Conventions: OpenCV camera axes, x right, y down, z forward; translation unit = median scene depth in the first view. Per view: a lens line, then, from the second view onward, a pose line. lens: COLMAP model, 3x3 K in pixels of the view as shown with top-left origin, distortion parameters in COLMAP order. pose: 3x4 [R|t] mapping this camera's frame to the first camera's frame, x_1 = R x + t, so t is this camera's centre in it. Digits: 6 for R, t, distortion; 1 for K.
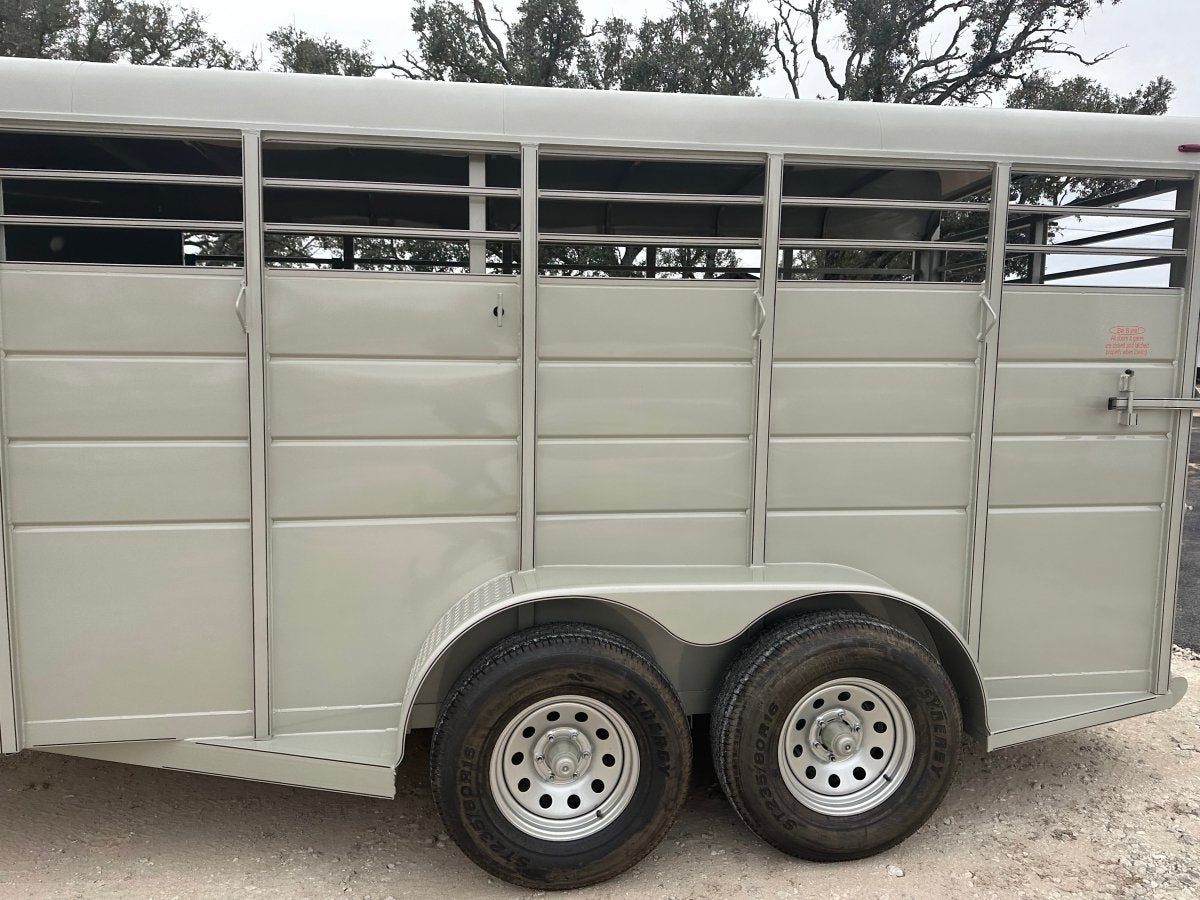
lens RADIAL K [[832.5, 0, 600.0], [0, 832.5, 450.0], [0, 0, 1]] dist [0.099364, -0.129052]
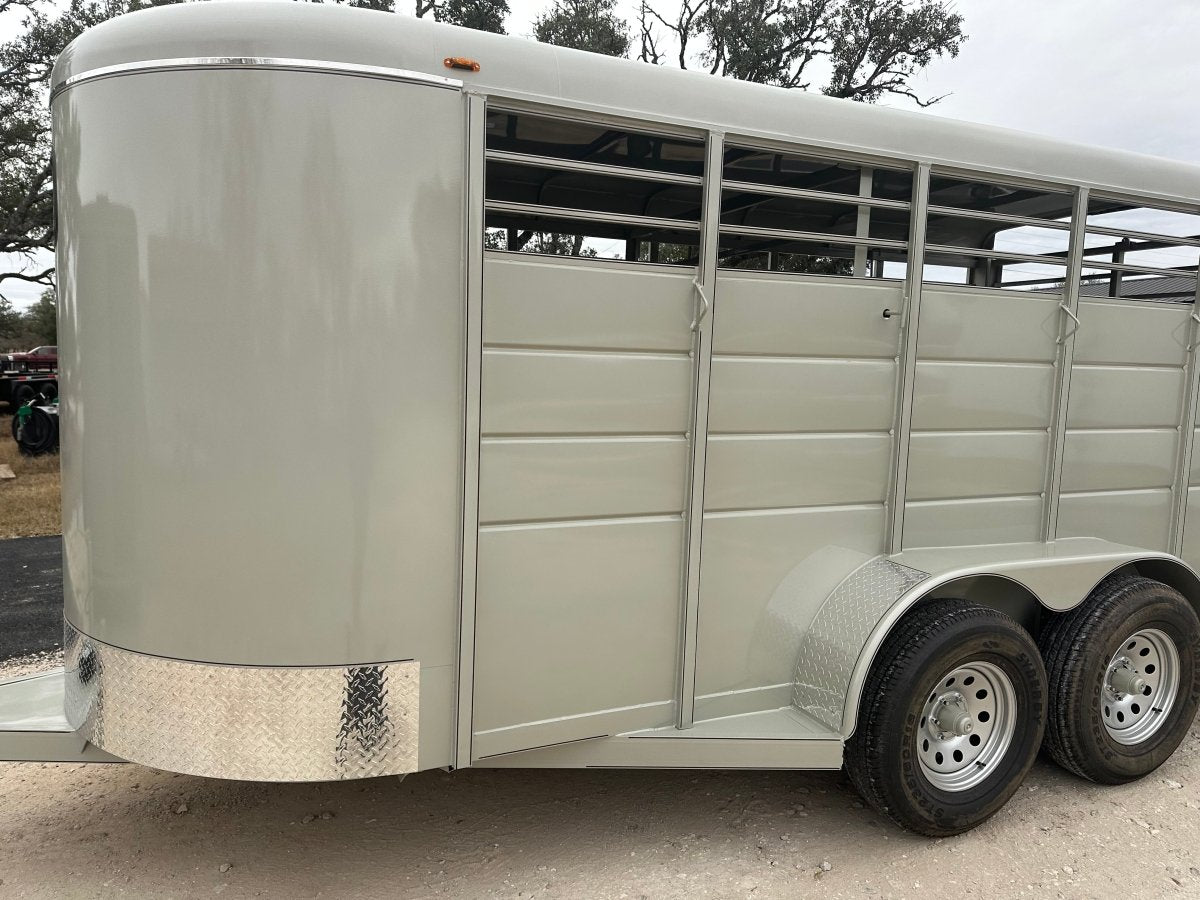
lens RADIAL K [[891.7, 0, 601.3], [0, 891.7, 431.8], [0, 0, 1]] dist [0.073415, -0.050157]
pose [[0.953333, -0.006879, 0.301842, -0.833974], [0.002560, 0.999889, 0.014703, -0.032063], [-0.301910, -0.013244, 0.953245, 0.001518]]
